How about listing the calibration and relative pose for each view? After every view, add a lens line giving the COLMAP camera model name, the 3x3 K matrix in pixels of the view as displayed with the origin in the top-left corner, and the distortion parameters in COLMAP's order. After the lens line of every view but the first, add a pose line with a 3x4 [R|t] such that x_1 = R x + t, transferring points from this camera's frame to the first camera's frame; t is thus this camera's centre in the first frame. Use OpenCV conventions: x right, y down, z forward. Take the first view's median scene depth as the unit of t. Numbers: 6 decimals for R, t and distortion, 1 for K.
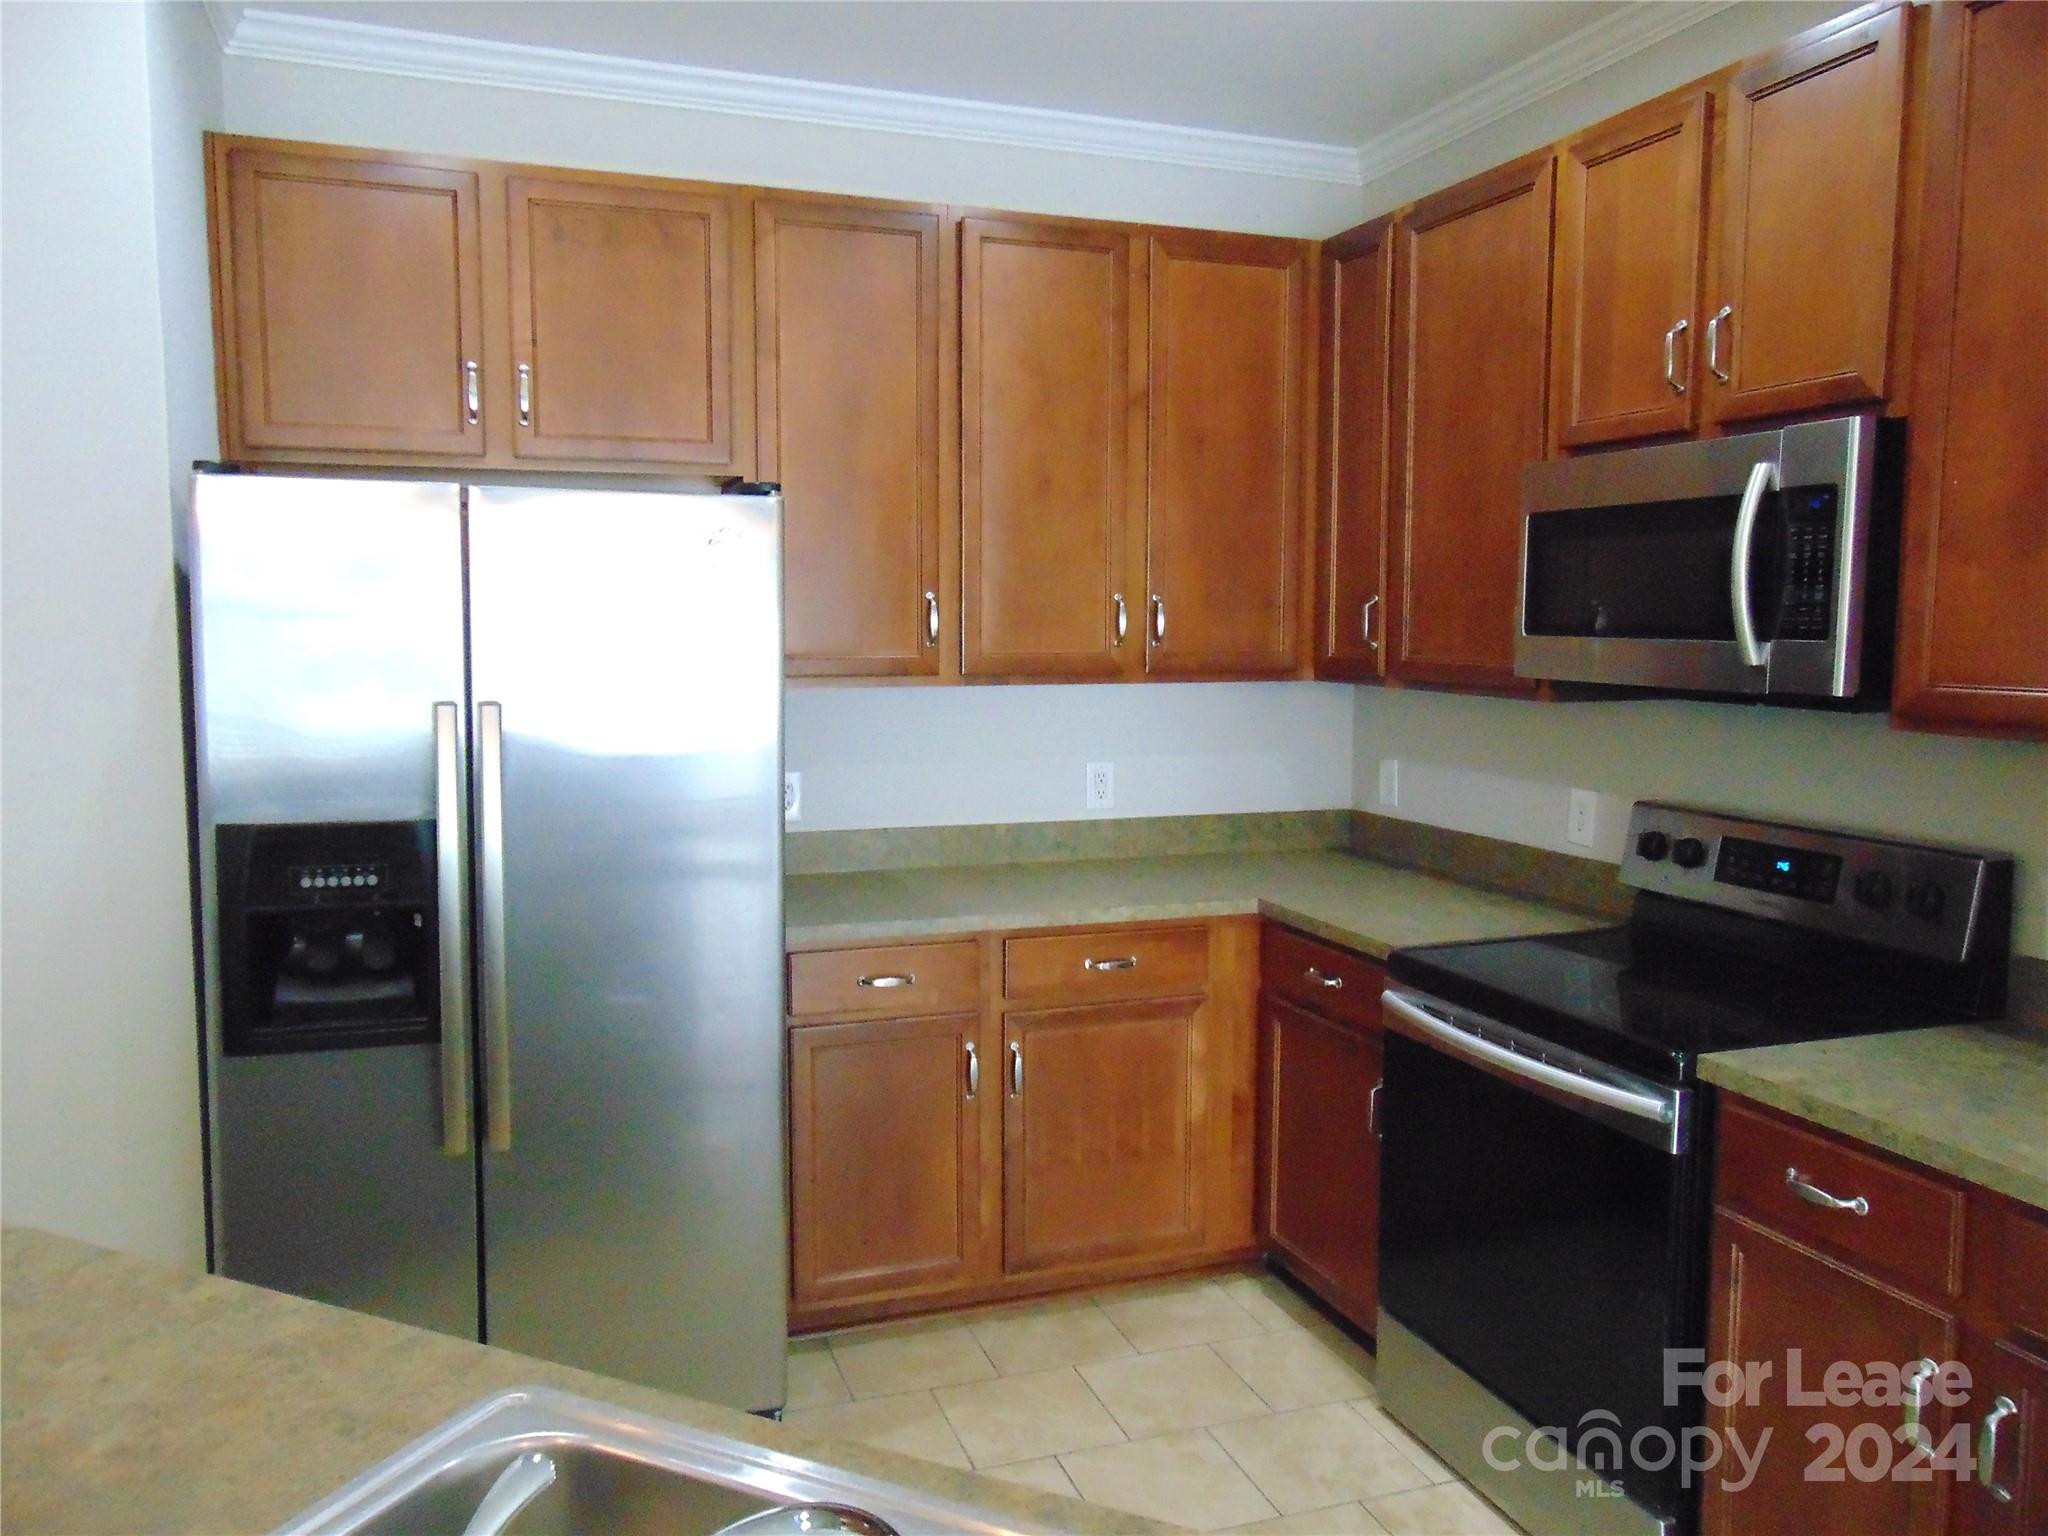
lens RADIAL K [[1528.2, 0, 1018.0], [0, 1528.2, 767.8], [0, 0, 1]] dist [-0.054430, 0.093584]
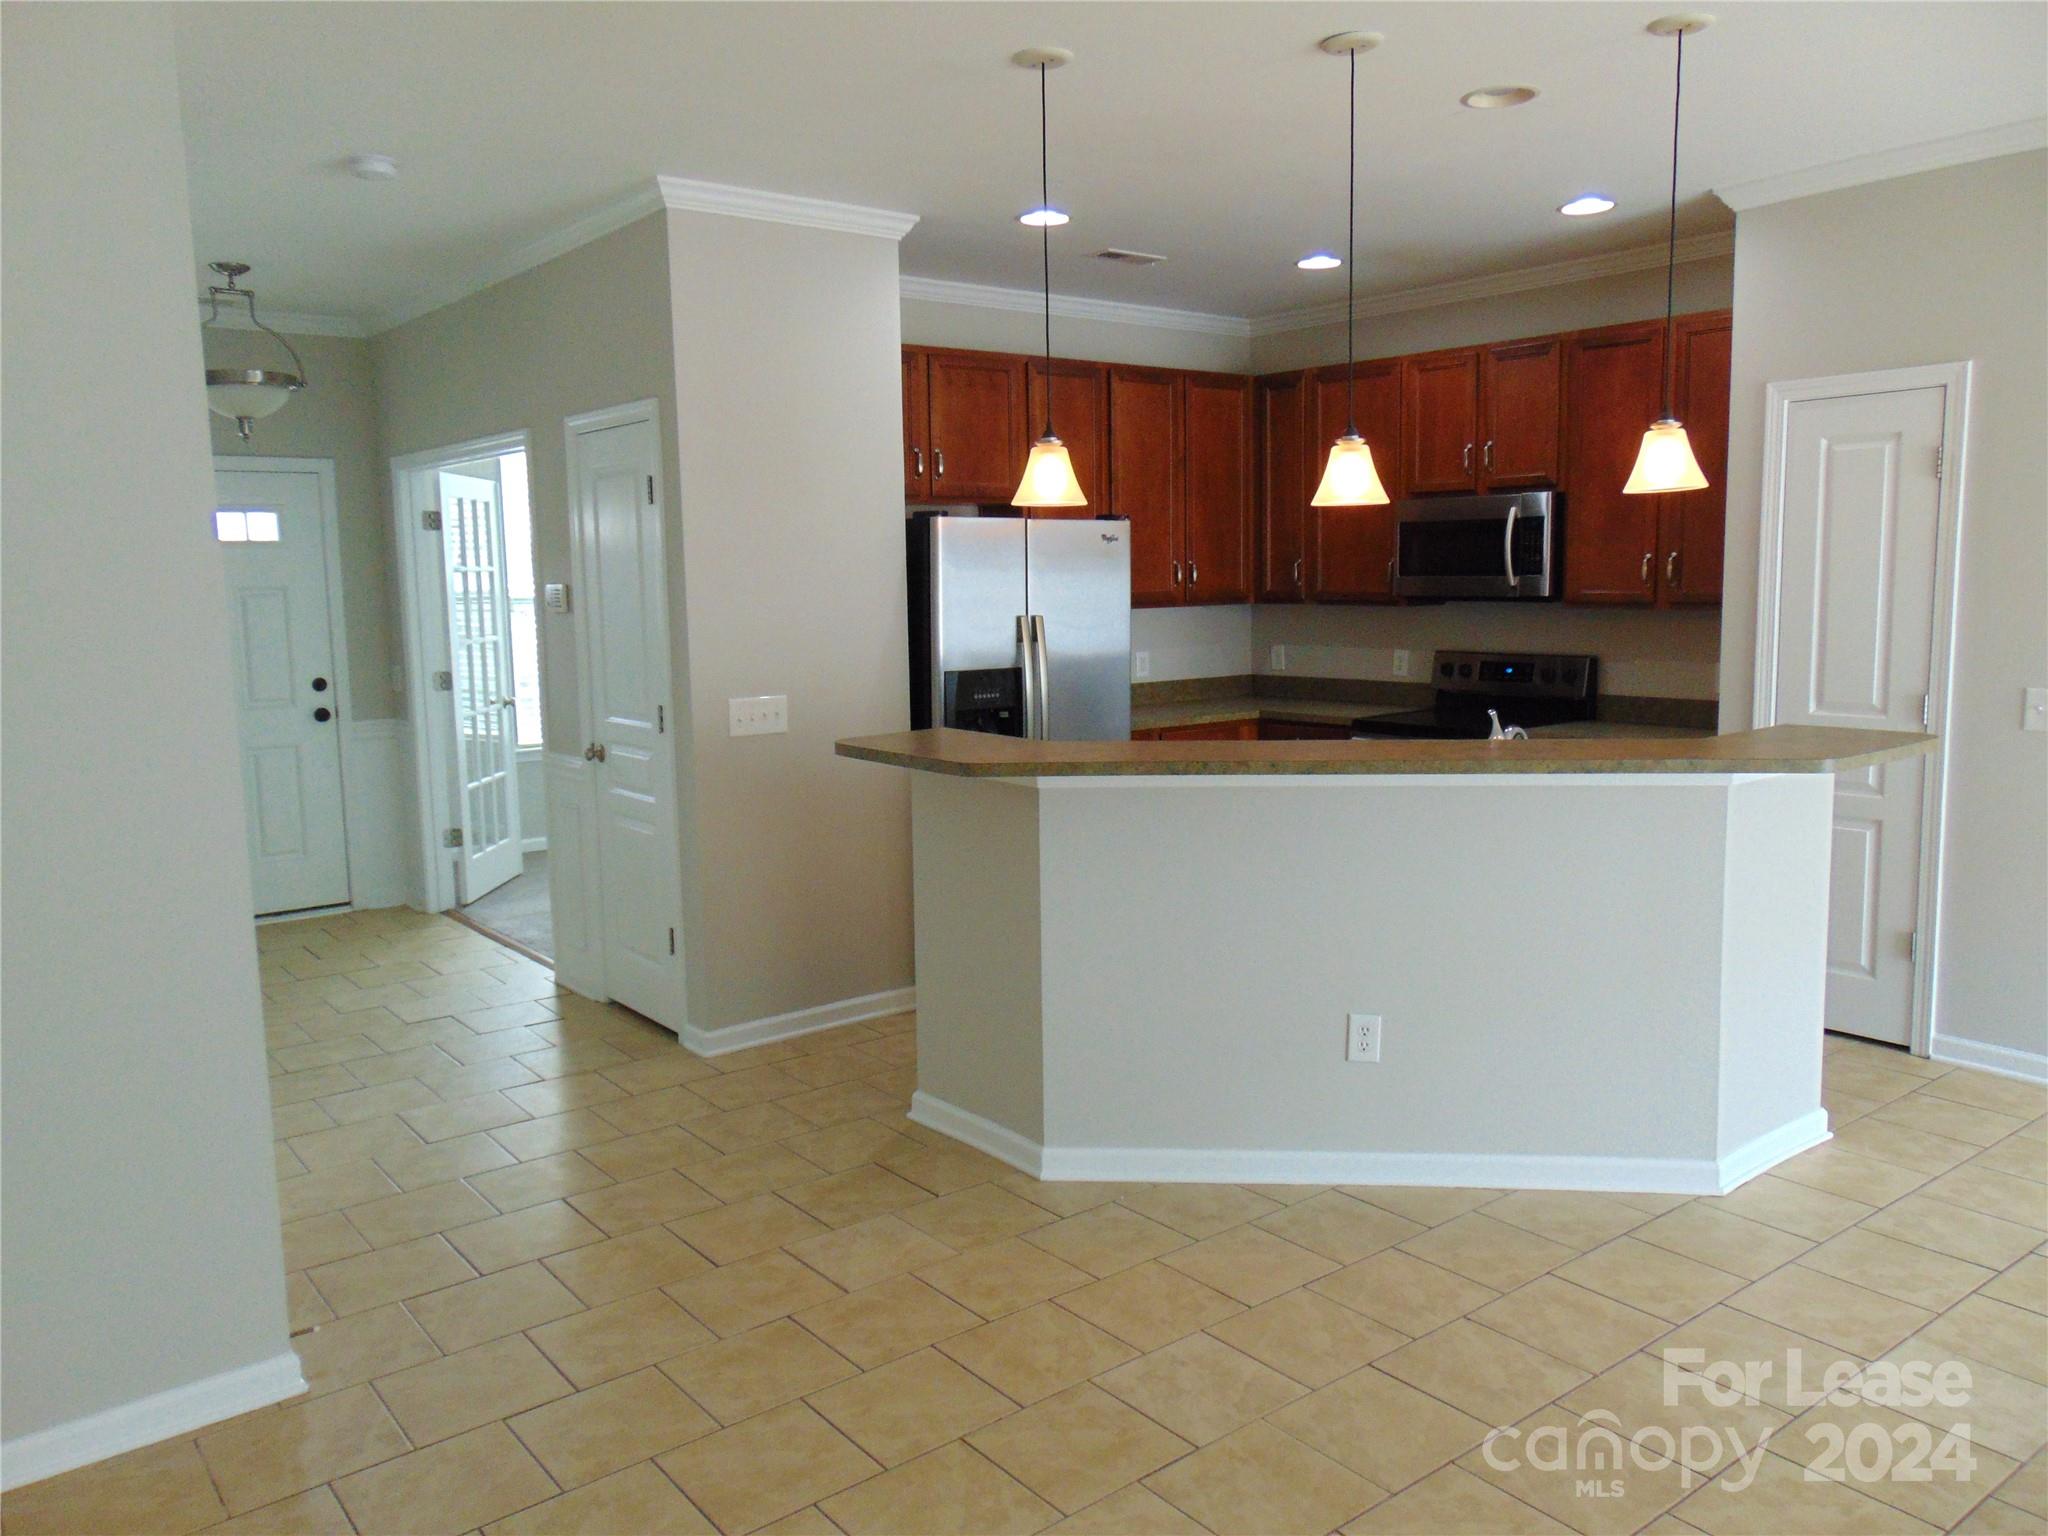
lens RADIAL K [[1528.2, 0, 1018.0], [0, 1528.2, 767.8], [0, 0, 1]] dist [-0.054430, 0.093584]
pose [[0.947844, -0.059776, 0.313080, -1.053671], [0.050646, 0.998023, 0.037223, 0.094778], [-0.314686, -0.019426, 0.948997, -1.103820]]
